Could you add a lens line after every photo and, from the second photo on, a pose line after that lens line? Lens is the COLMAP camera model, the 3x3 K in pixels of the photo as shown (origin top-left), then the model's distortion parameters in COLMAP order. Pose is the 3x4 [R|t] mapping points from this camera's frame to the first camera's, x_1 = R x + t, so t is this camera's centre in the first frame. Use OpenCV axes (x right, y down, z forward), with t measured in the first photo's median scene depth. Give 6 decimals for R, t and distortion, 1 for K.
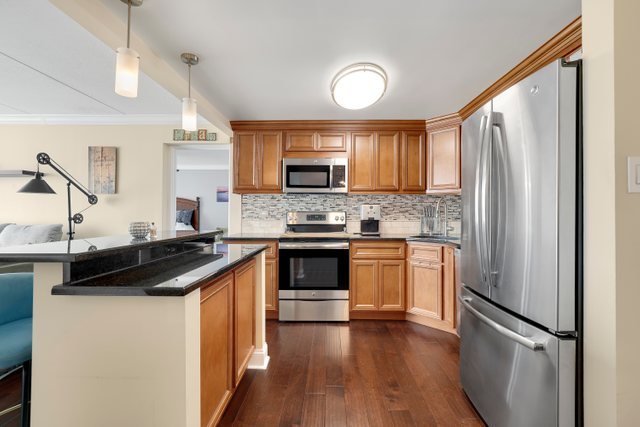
lens RADIAL K [[286.4, 0, 322.1], [0, 286.4, 211.4], [0, 0, 1]] dist [-0.016667, -0.000406]
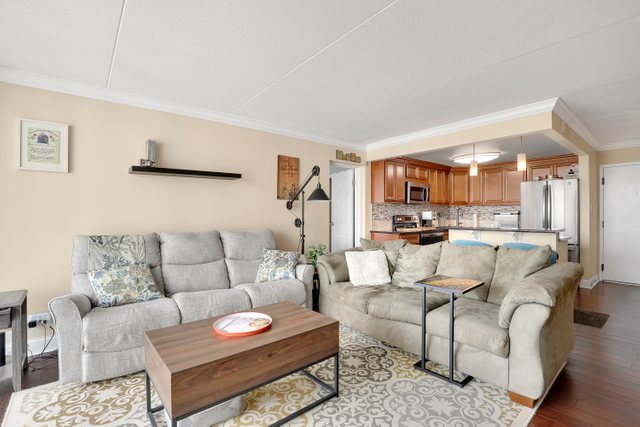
lens RADIAL K [[299.3, 0, 323.8], [0, 299.3, 212.0], [0, 0, 1]] dist [-0.026350, 0.001484]
pose [[0.764685, 0.001261, 0.644403, -1.494586], [0.001526, 0.999992, -0.003769, -0.011408], [-0.644403, 0.003866, 0.764676, 0.030535]]
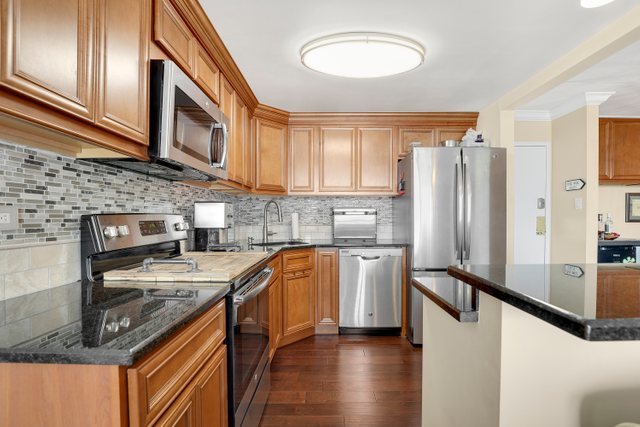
lens RADIAL K [[299.3, 0, 322.1], [0, 299.3, 217.7], [0, 0, 1]] dist [-0.026350, 0.001484]
pose [[0.006135, -0.005223, 0.999968, -0.472079], [-0.002447, 0.999983, 0.005238, 0.003845], [-0.999978, -0.002479, 0.006122, 0.770436]]
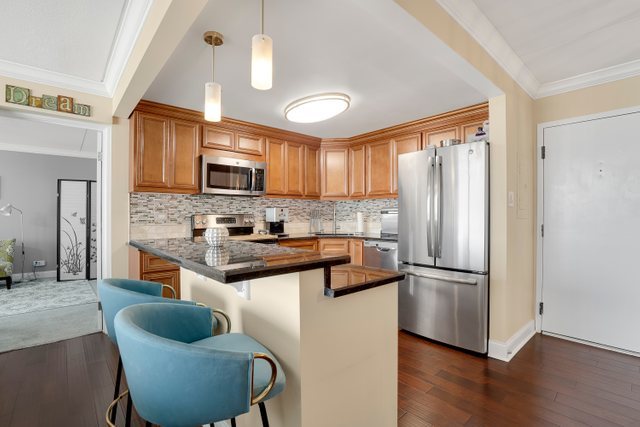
lens RADIAL K [[299.3, 0, 323.7], [0, 299.3, 215.9], [0, 0, 1]] dist [-0.026350, 0.001484]
pose [[0.739321, -0.006179, 0.673324, -0.460317], [0.001429, 0.999970, 0.007608, -0.001417], [-0.673351, -0.004663, 0.739308, 0.054674]]
